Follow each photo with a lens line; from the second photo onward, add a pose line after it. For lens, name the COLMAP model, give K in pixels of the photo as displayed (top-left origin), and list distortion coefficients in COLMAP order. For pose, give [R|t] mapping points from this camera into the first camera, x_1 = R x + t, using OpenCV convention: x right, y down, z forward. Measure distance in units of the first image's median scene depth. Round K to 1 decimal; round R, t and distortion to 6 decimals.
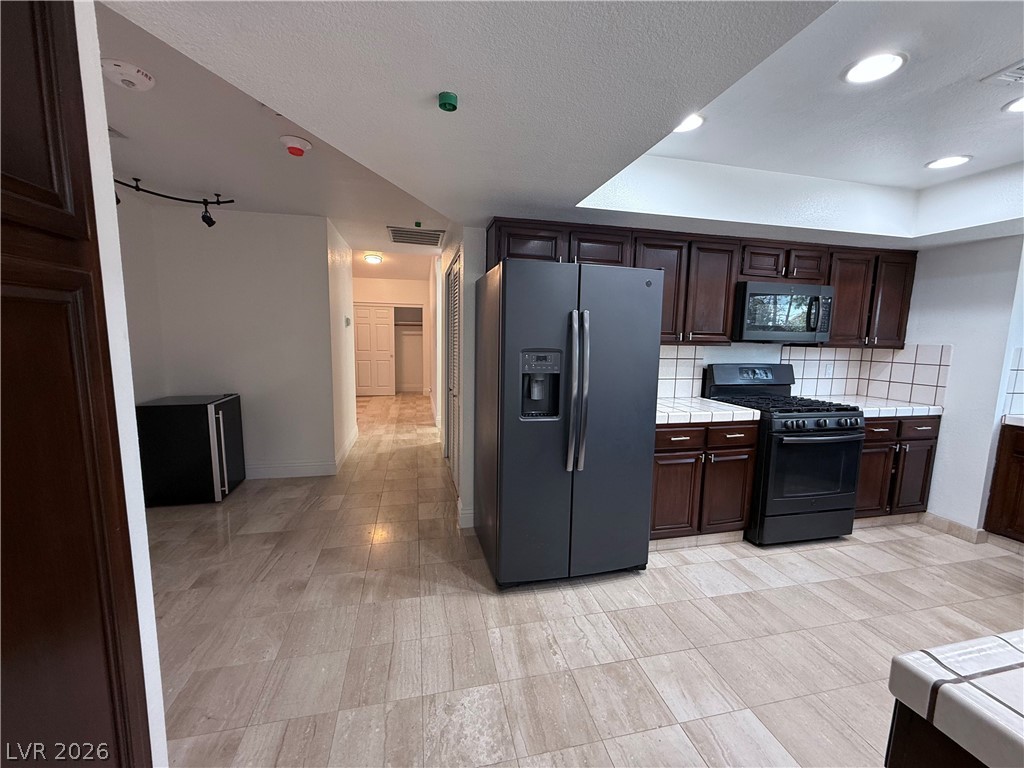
lens RADIAL K [[408.2, 0, 508.9], [0, 408.2, 384.6], [0, 0, 1]] dist [-0.000684, -0.000163]
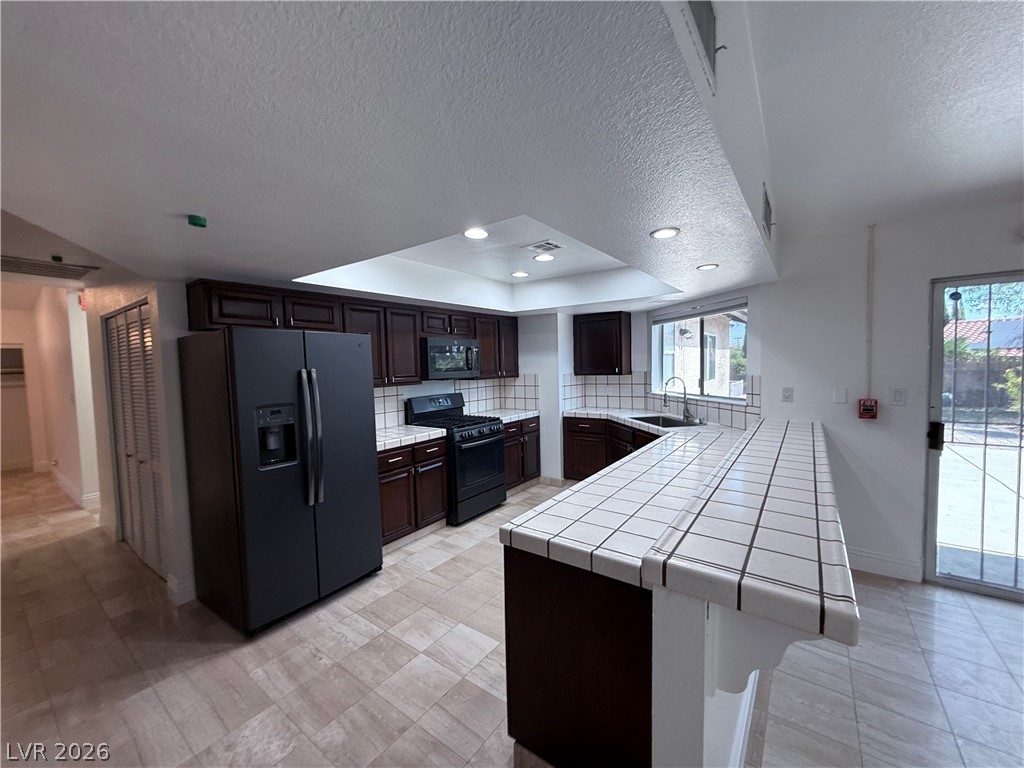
lens RADIAL K [[409.5, 0, 506.0], [0, 409.5, 384.5], [0, 0, 1]] dist [-0.000057, -0.000121]
pose [[0.760899, -0.074707, 0.644555, -0.125333], [0.120100, 0.992401, -0.026754, -0.026052], [-0.637659, 0.097768, 0.764089, -0.226877]]
